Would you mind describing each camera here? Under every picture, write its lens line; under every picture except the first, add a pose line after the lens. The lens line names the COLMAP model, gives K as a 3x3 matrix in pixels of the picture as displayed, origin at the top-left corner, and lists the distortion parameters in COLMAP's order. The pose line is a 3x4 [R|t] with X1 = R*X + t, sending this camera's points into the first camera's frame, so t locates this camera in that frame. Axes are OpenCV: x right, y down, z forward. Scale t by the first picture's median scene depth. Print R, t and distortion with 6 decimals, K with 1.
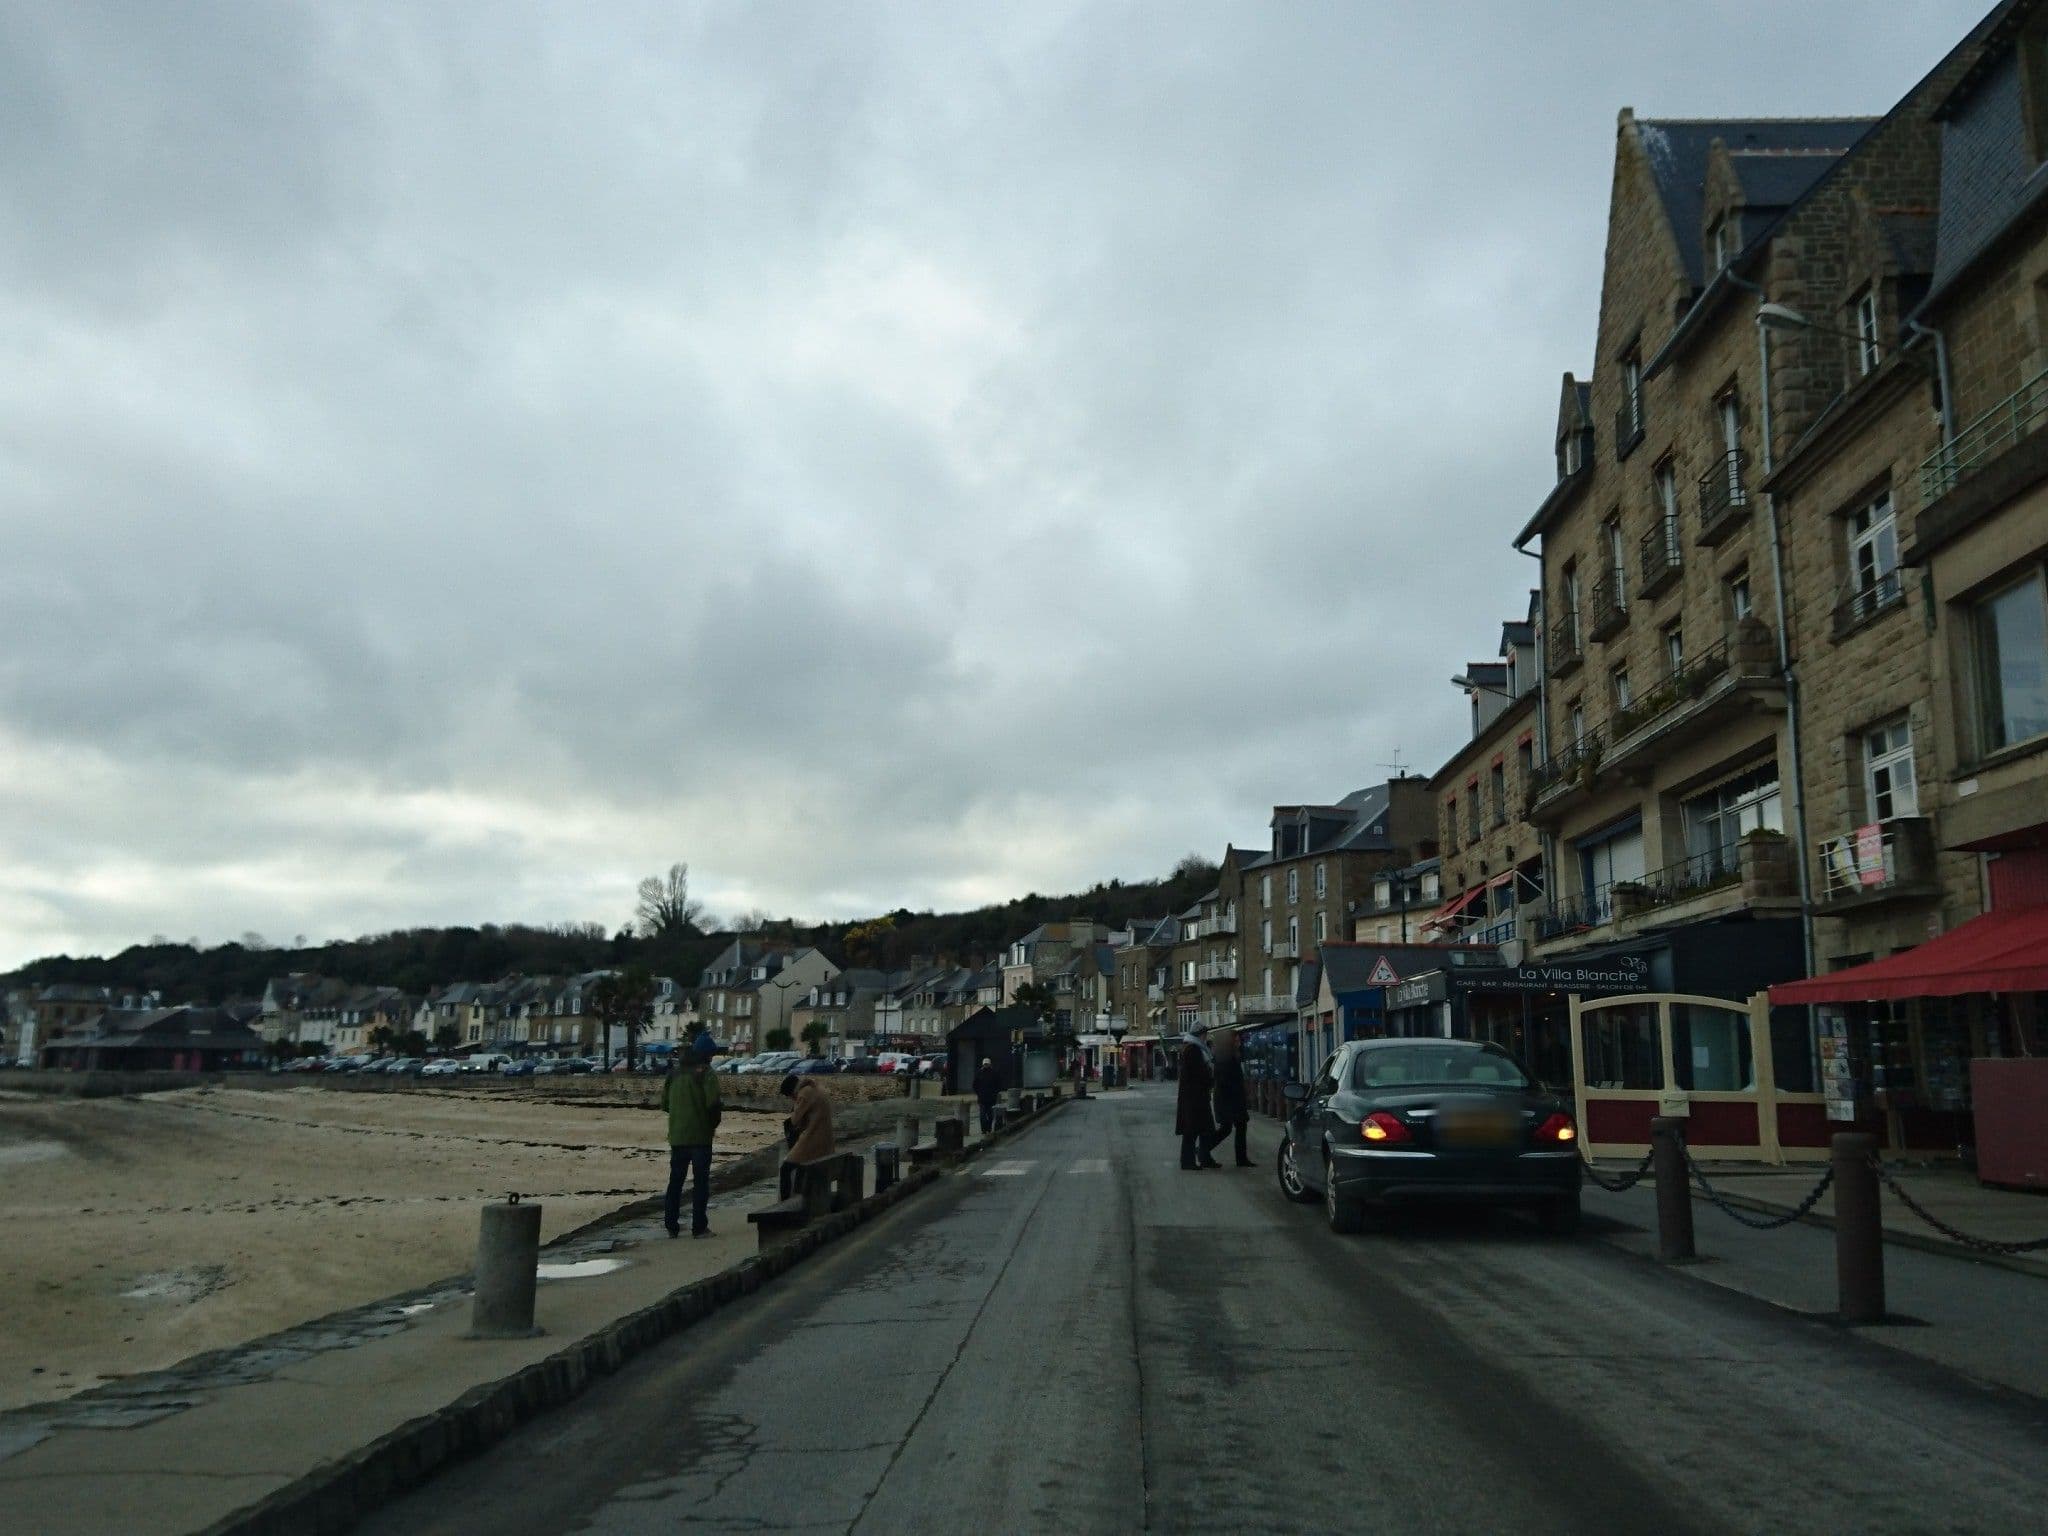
lens RADIAL K [[1596.9, 0, 1024.0], [0, 1596.9, 768.0], [0, 0, 1]] dist [0.173963, -0.336666]
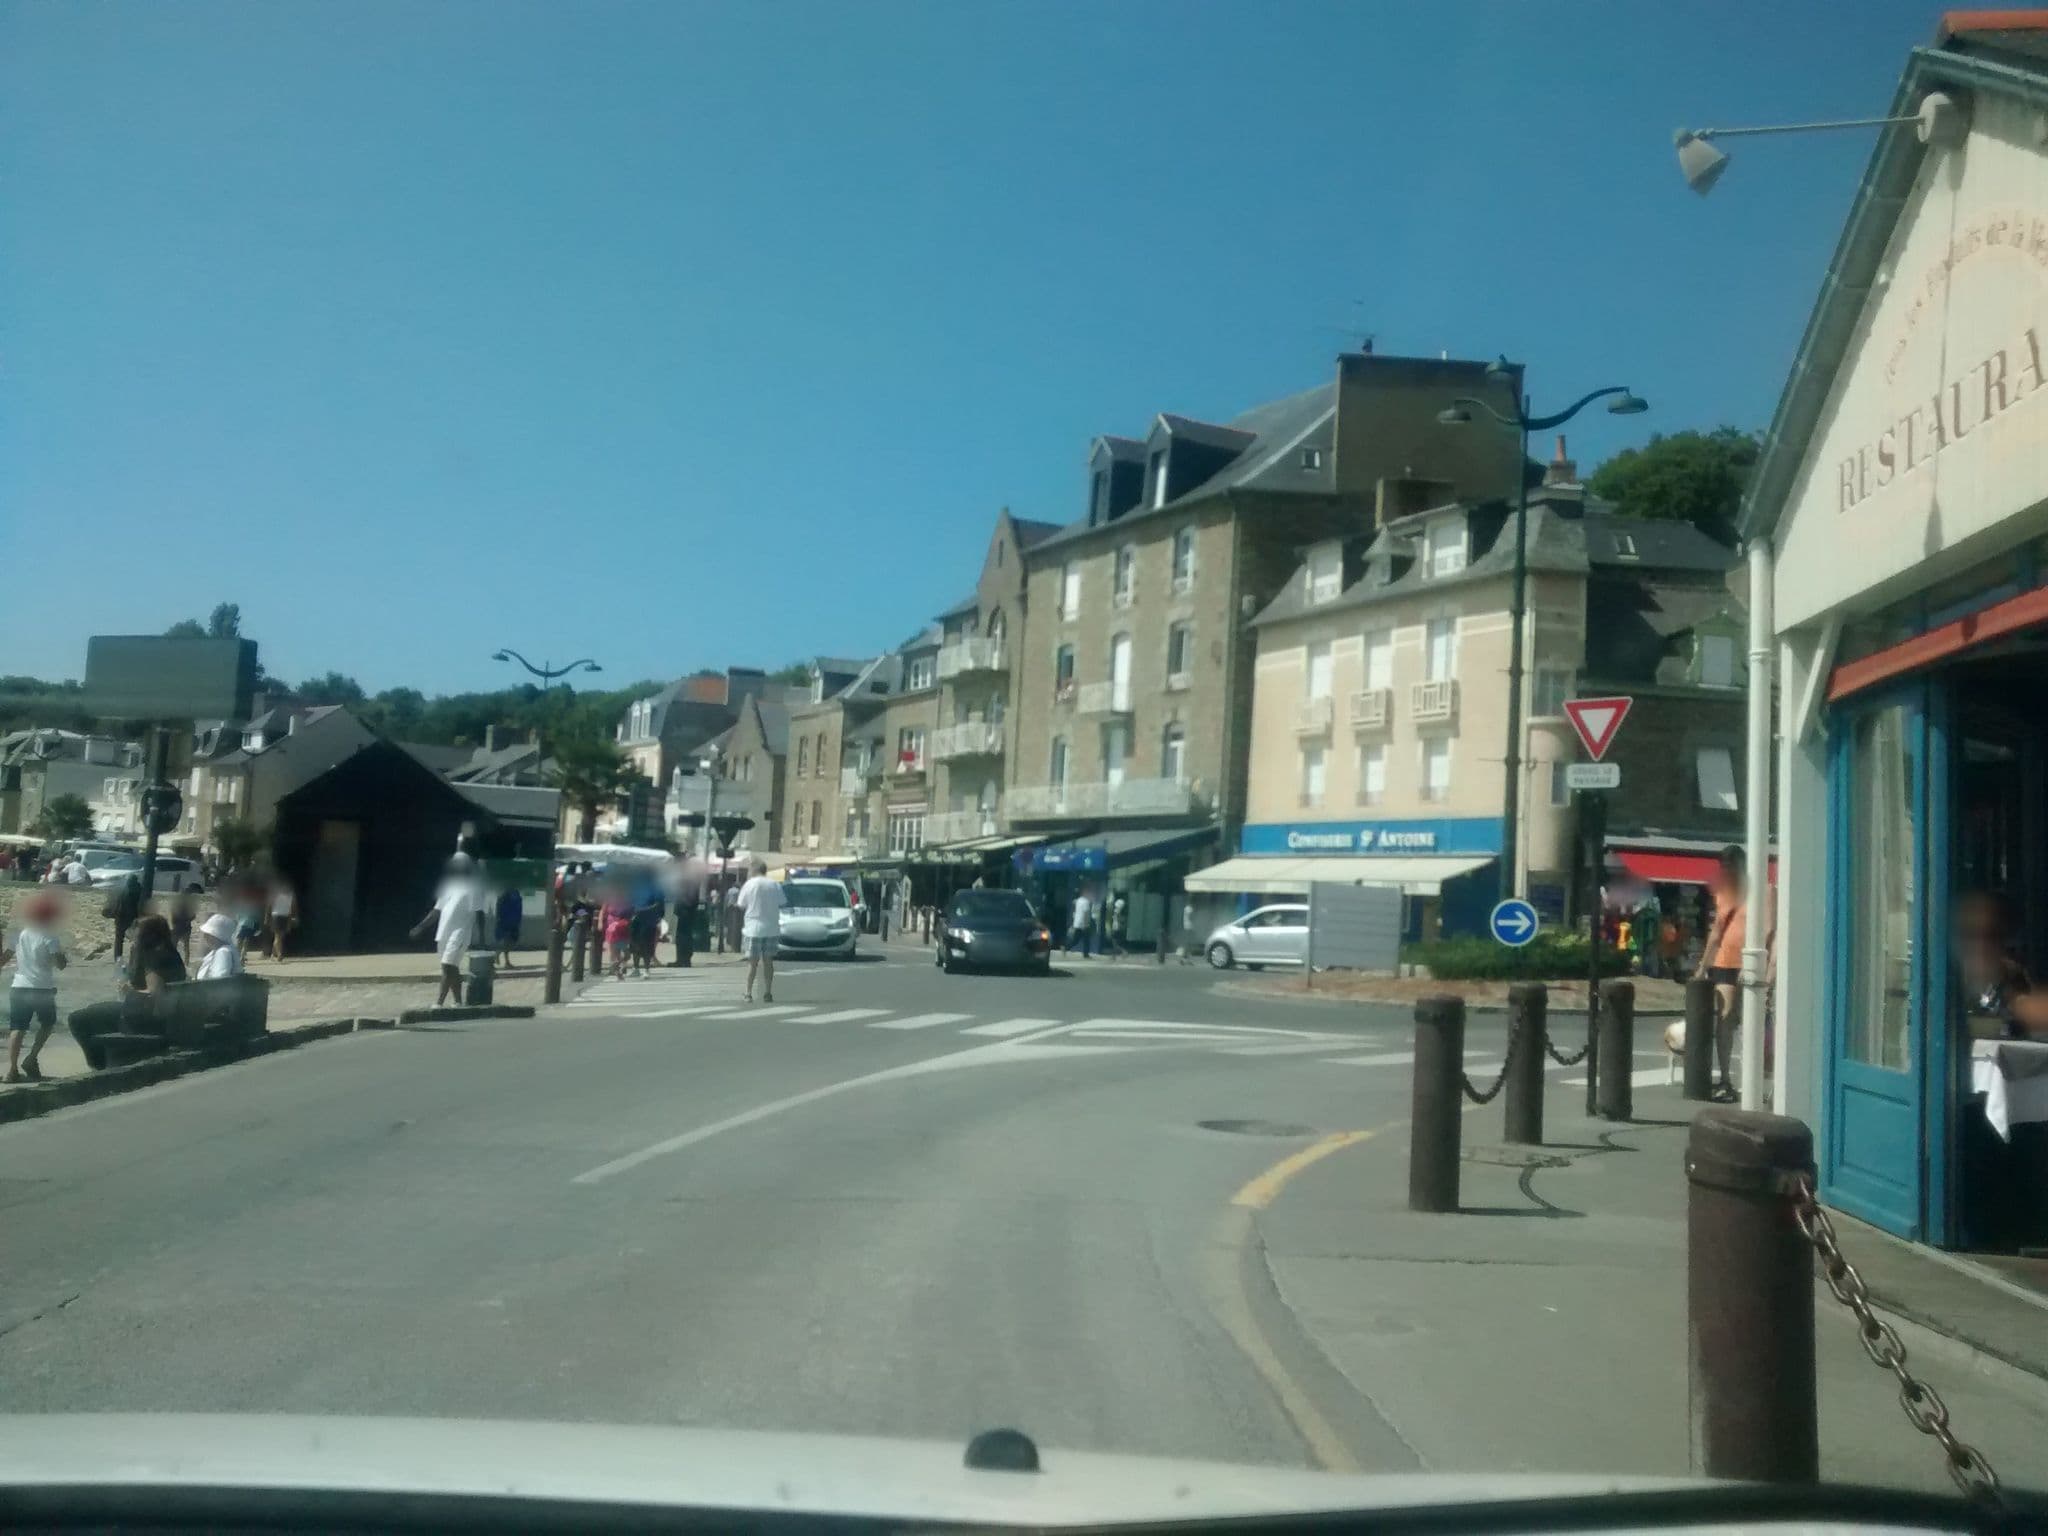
lens RADIAL K [[1596.9, 0, 1024.0], [0, 1596.9, 768.0], [0, 0, 1]] dist [0.173963, -0.336666]
pose [[0.985028, 0.050857, 0.164722, 0.052964], [-0.067802, 0.992781, 0.098941, 0.081855], [-0.158501, -0.108628, 0.981365, 0.478580]]
